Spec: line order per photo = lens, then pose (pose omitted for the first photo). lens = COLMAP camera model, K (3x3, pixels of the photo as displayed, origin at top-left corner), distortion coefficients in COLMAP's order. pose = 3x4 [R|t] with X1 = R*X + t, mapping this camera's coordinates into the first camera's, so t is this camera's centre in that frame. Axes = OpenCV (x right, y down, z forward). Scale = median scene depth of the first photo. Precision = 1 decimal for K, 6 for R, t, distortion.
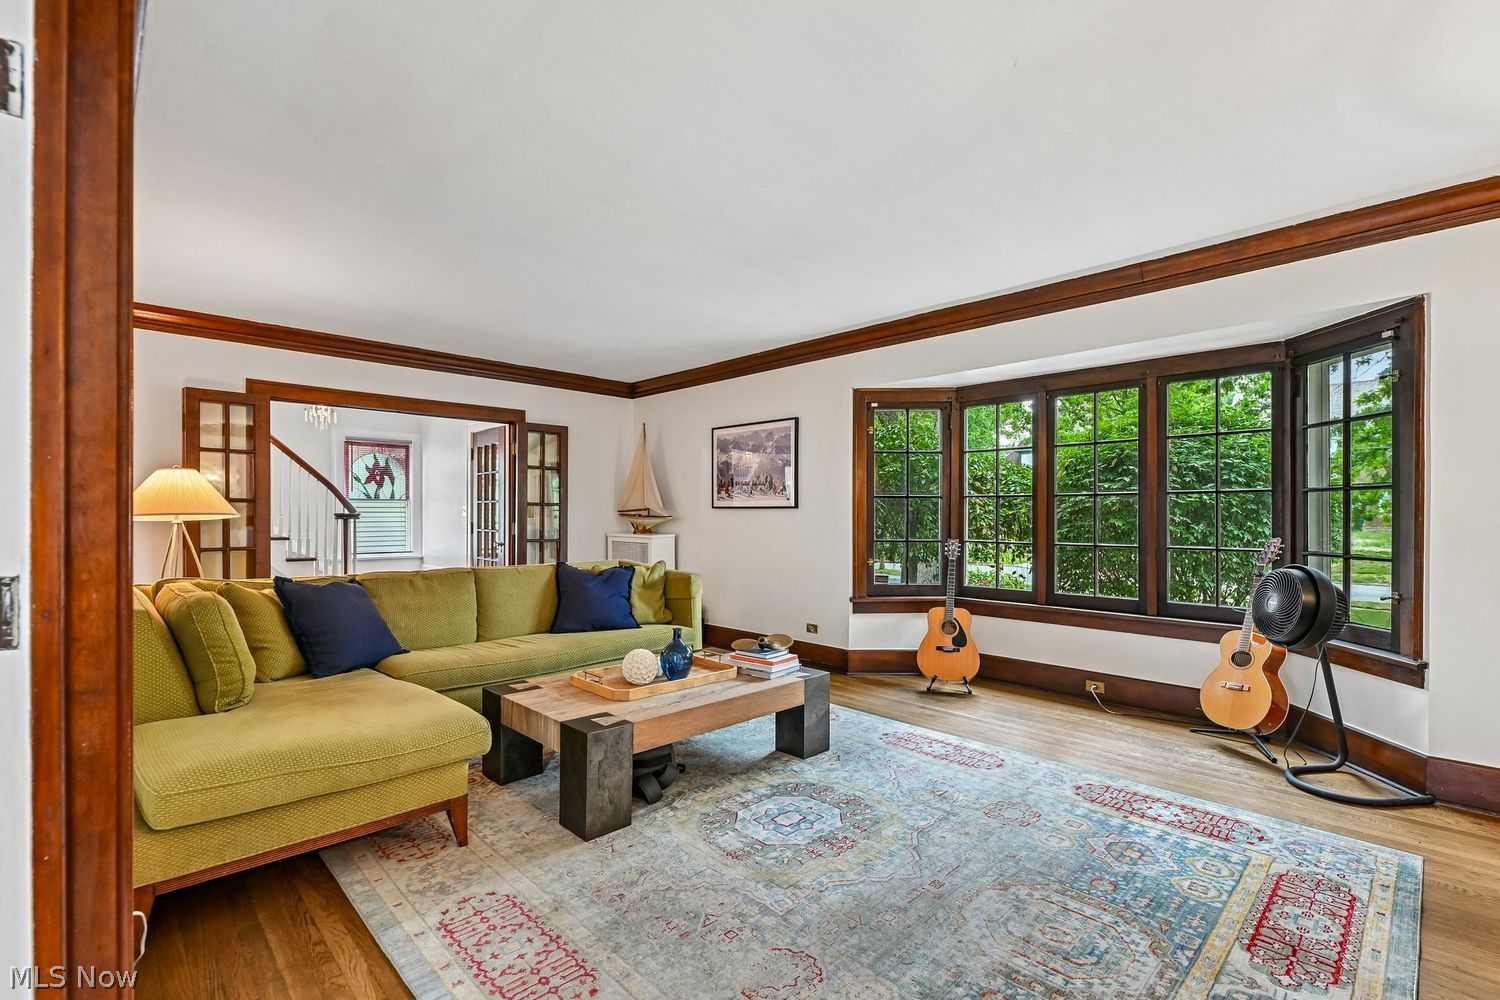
lens RADIAL K [[689.8, 0, 781.1], [0, 689.8, 509.0], [0, 0, 1]] dist [-0.003073, 0.000382]
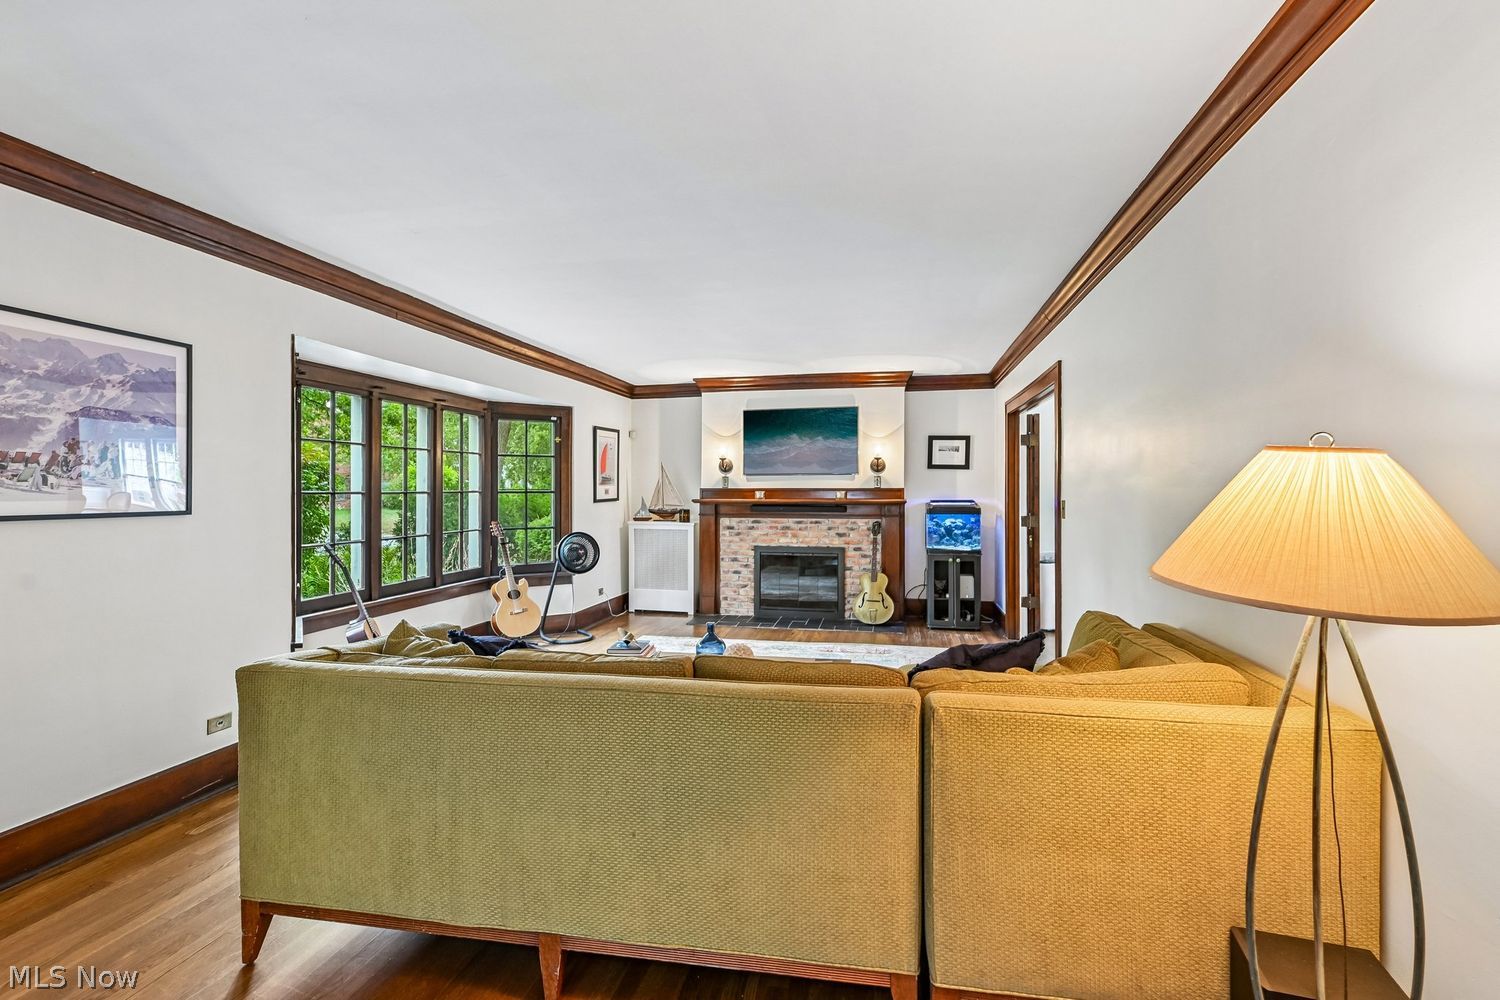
lens RADIAL K [[689.8, 0, 727.0], [0, 689.8, 489.0], [0, 0, 1]] dist [-0.003073, 0.000382]
pose [[-0.514657, 0.004330, 0.857385, -1.153138], [0.003939, 0.999989, -0.002685, -0.029643], [-0.857387, 0.001995, -0.514669, 1.614298]]
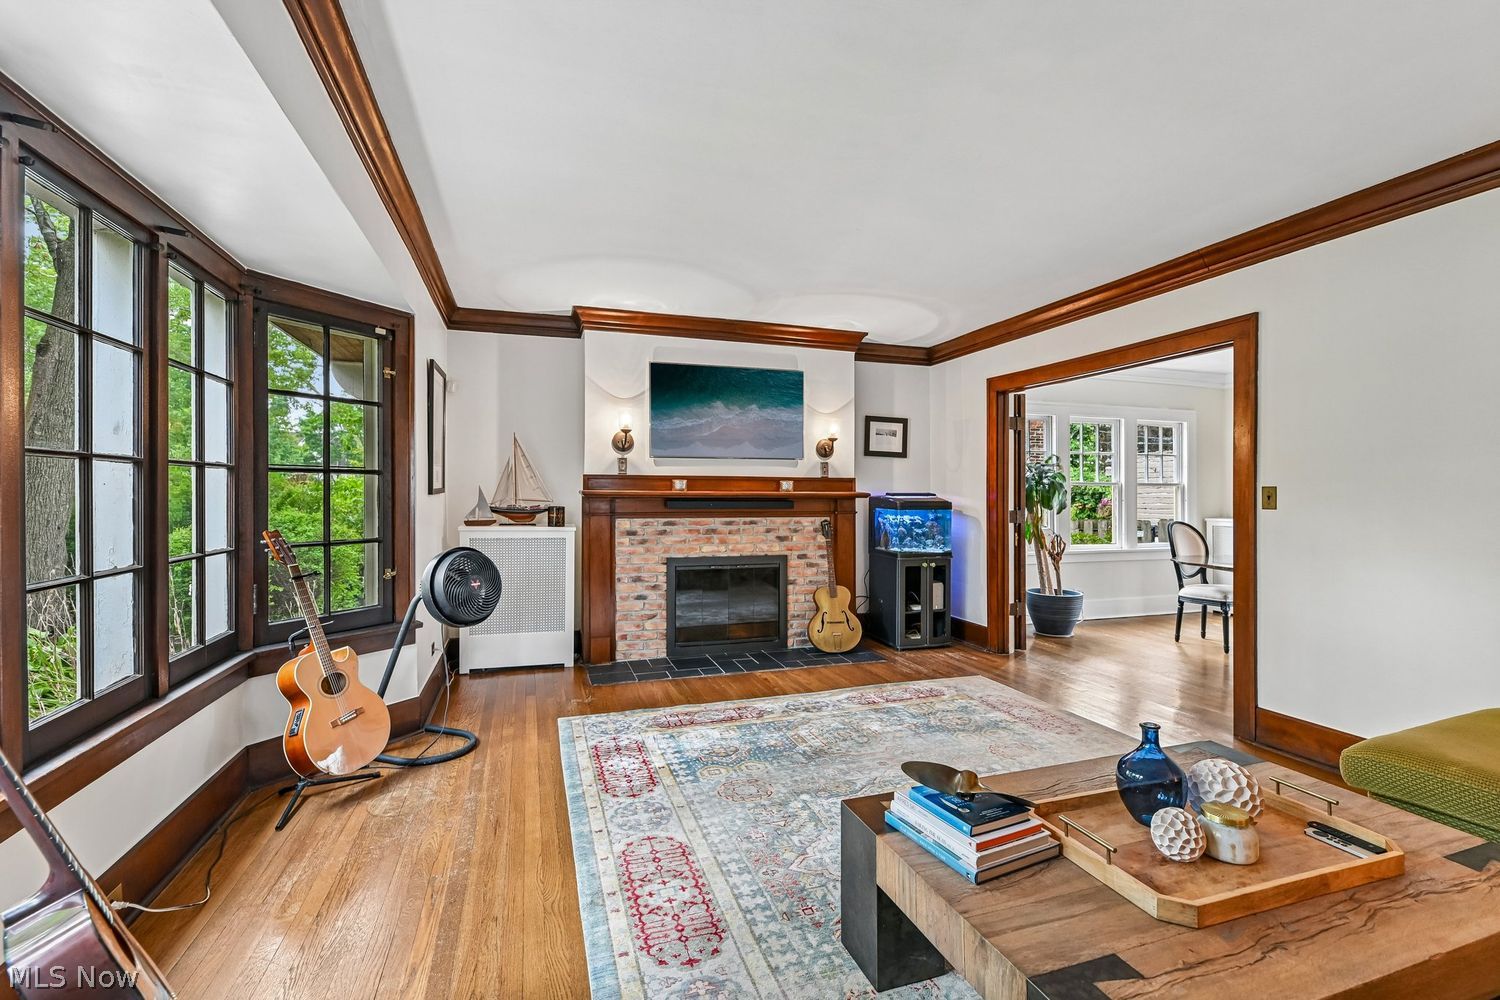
lens RADIAL K [[689.8, 0, 759.6], [0, 689.8, 498.0], [0, 0, 1]] dist [-0.003073, 0.000382]
pose [[-0.889334, -0.004261, 0.457238, -0.127779], [-0.001662, 0.999980, 0.006086, 0.005395], [-0.457255, 0.004652, -0.889324, 1.685682]]
